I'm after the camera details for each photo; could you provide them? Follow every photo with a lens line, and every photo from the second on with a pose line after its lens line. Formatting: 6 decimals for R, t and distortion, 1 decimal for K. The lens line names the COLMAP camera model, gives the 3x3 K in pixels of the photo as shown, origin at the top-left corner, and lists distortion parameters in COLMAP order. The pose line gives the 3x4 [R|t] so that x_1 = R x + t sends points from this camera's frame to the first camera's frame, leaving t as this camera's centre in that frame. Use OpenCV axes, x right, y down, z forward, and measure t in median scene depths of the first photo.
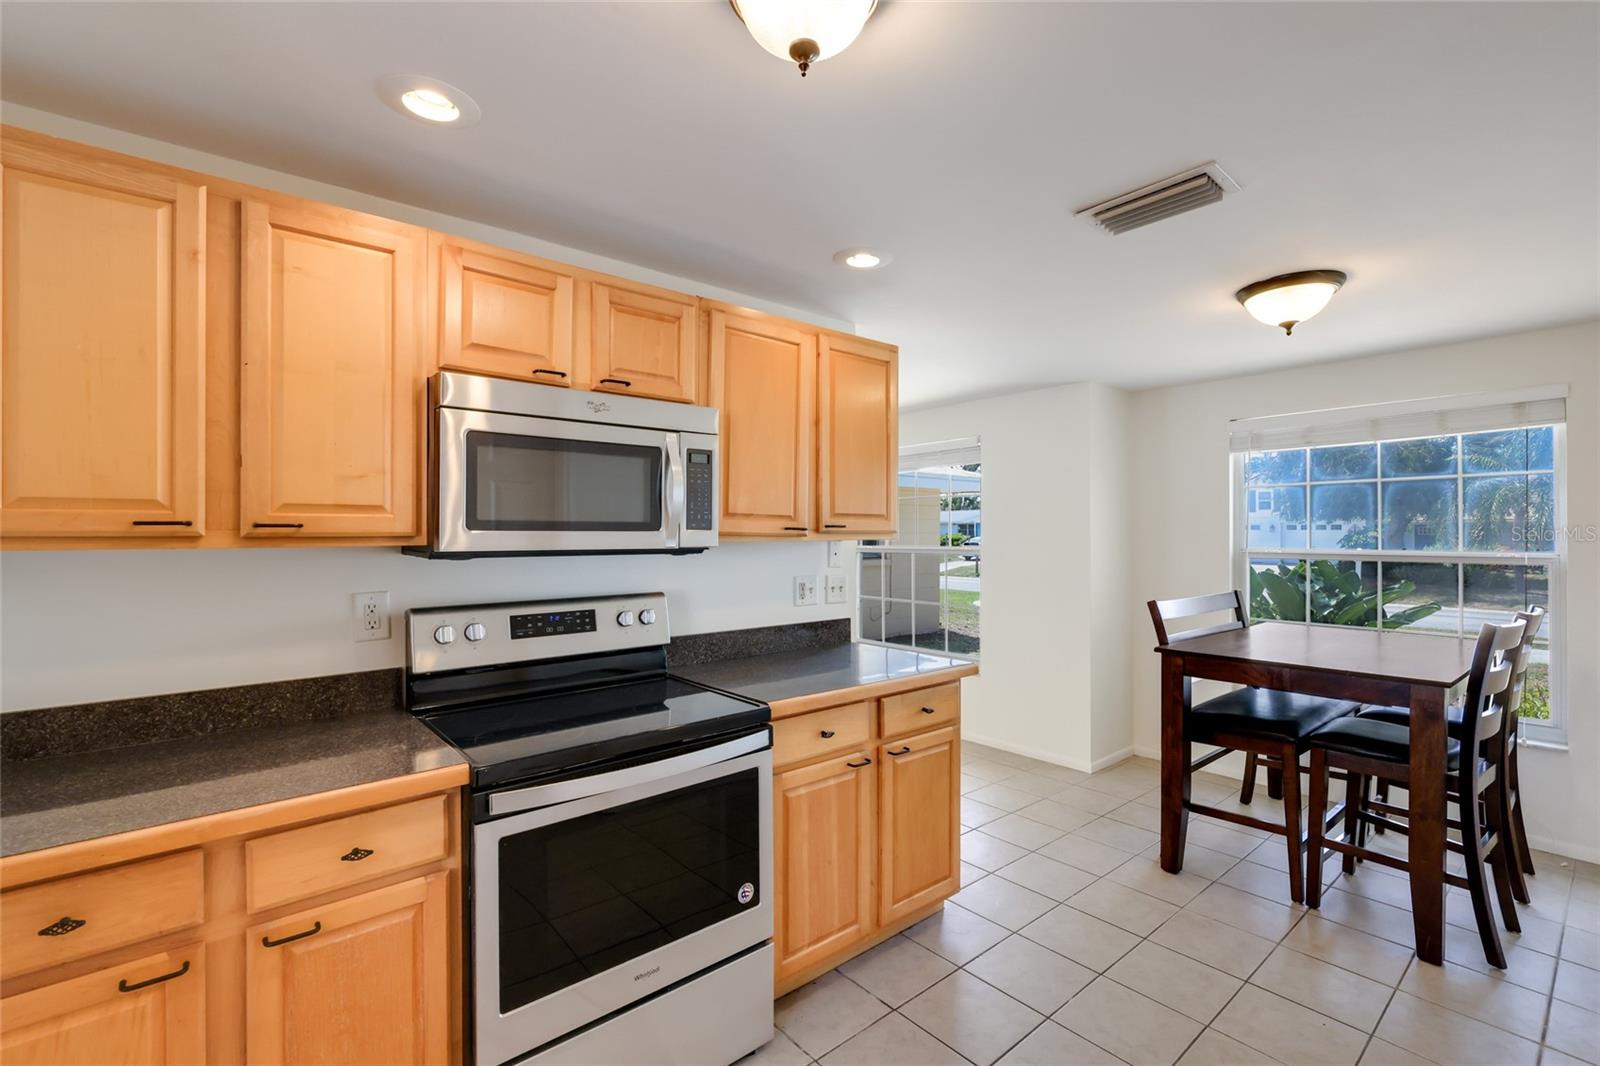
lens RADIAL K [[709.3, 0, 793.0], [0, 709.3, 536.6], [0, 0, 1]] dist [0.001944, -0.000056]
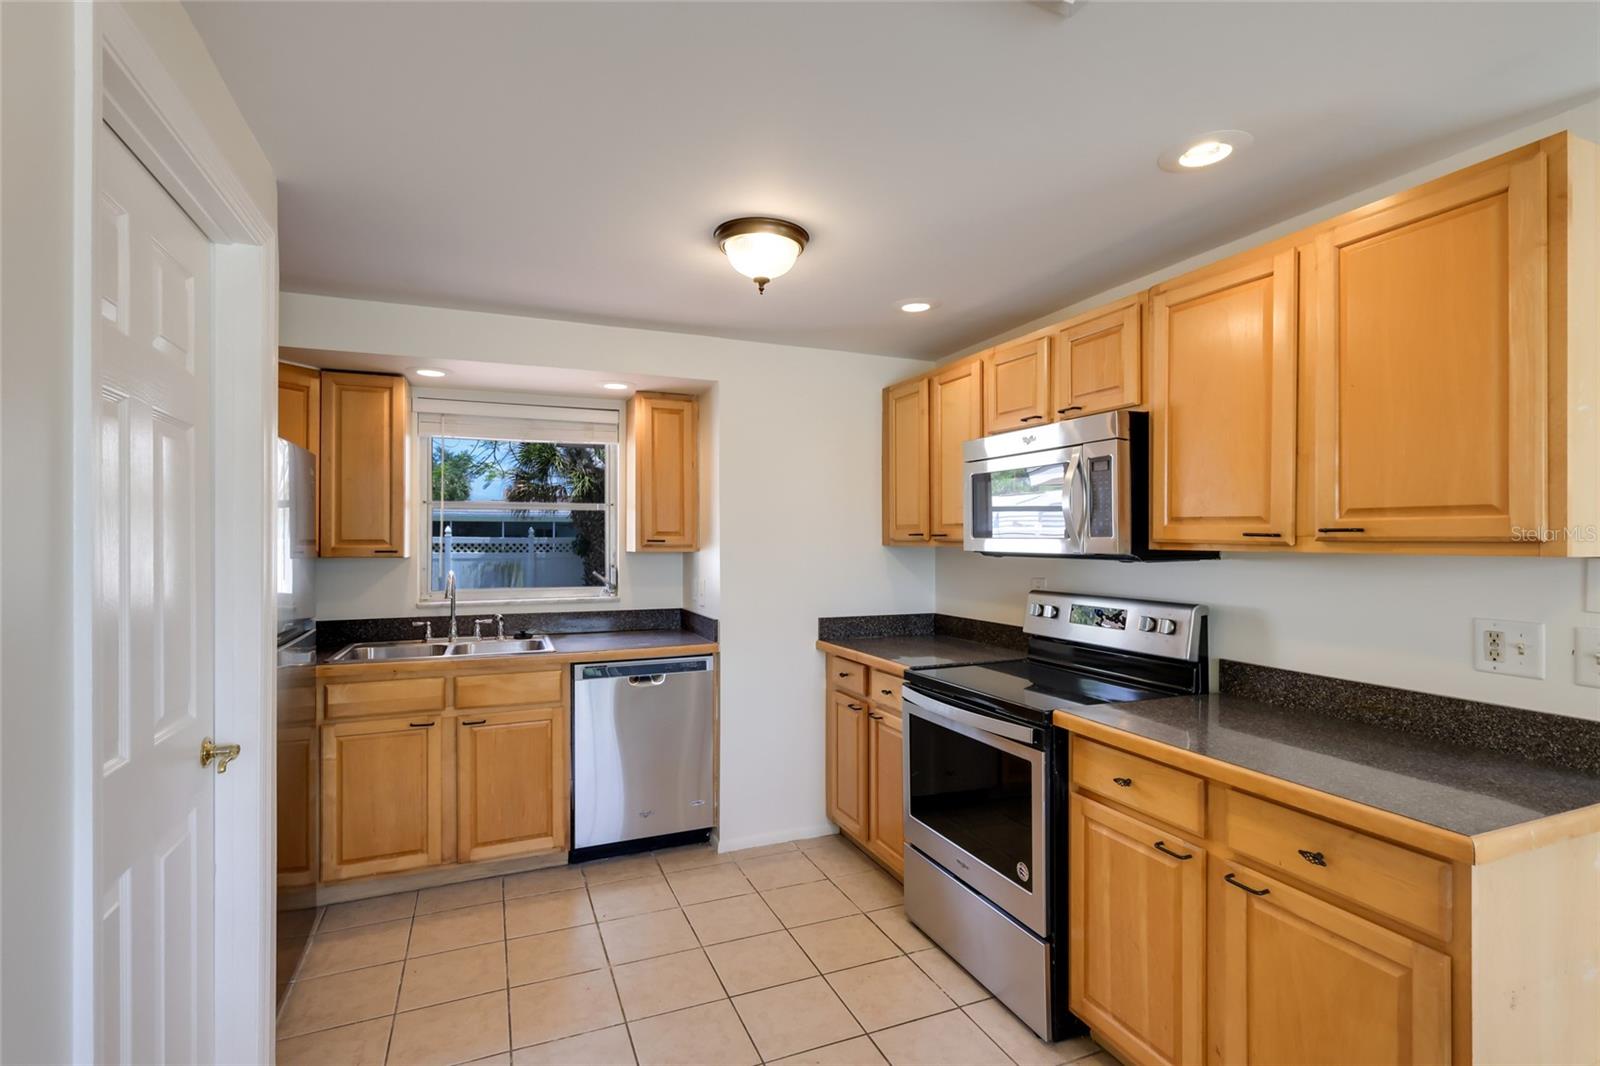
lens RADIAL K [[757.8, 0, 796.1], [0, 757.8, 533.7], [0, 0, 1]] dist [-0.001739, -0.000177]
pose [[-0.306181, -0.001076, -0.951973, 0.996478], [-0.003191, 0.999995, -0.000104, -0.012279], [0.951968, 0.003006, -0.306183, 0.890511]]
